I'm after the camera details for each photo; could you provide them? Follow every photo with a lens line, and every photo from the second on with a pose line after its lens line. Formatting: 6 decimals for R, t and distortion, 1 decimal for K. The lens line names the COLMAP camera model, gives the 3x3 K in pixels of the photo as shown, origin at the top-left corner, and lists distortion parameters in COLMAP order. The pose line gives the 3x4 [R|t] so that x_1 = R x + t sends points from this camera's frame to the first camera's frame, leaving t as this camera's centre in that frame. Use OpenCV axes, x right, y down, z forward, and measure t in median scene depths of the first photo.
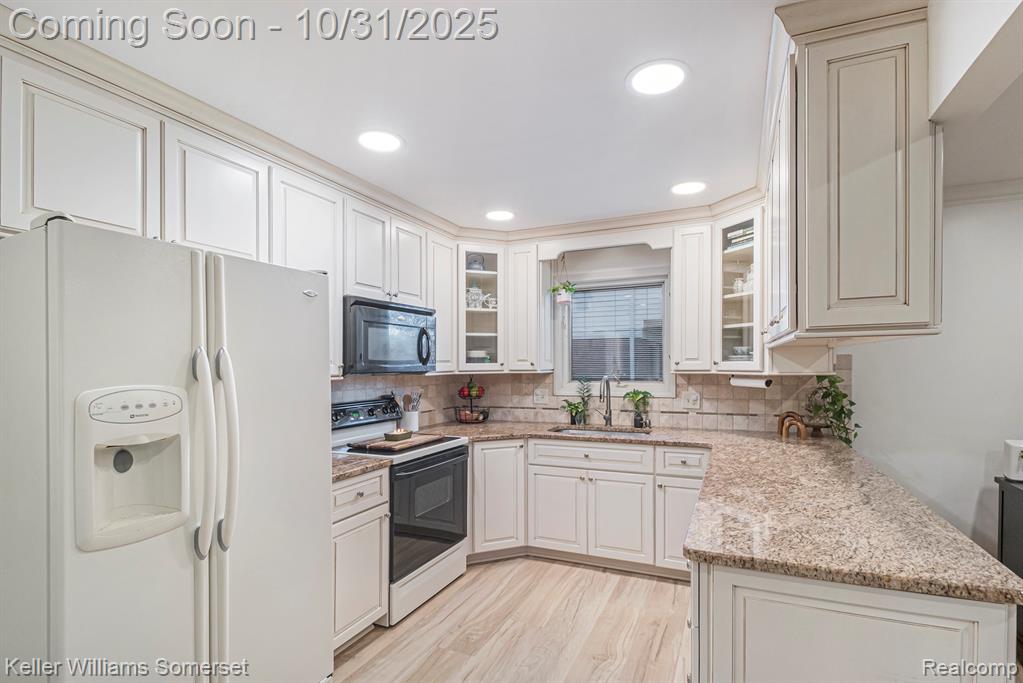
lens RADIAL K [[460.0, 0, 511.5], [0, 460.0, 341.5], [0, 0, 1]] dist [-0.001729, -0.000476]
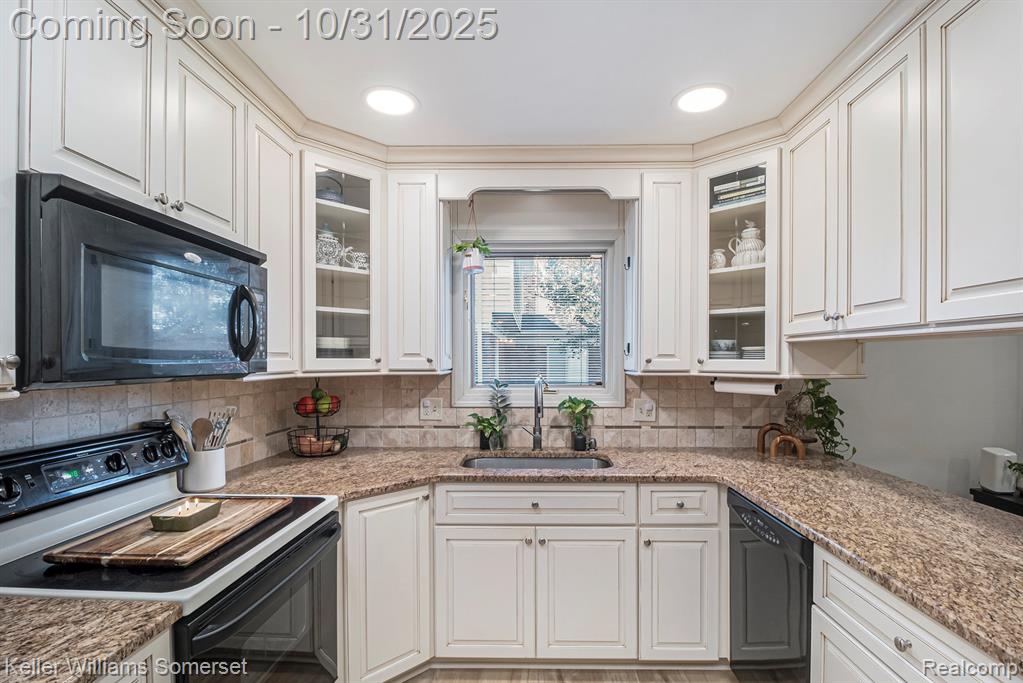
lens RADIAL K [[470.9, 0, 511.7], [0, 470.9, 360.3], [0, 0, 1]] dist [0.000382, -0.012340]
pose [[0.921114, 0.008373, 0.389203, -0.112198], [-0.026921, 0.998745, 0.042227, 0.019723], [-0.388361, -0.049374, 0.920184, 0.386994]]
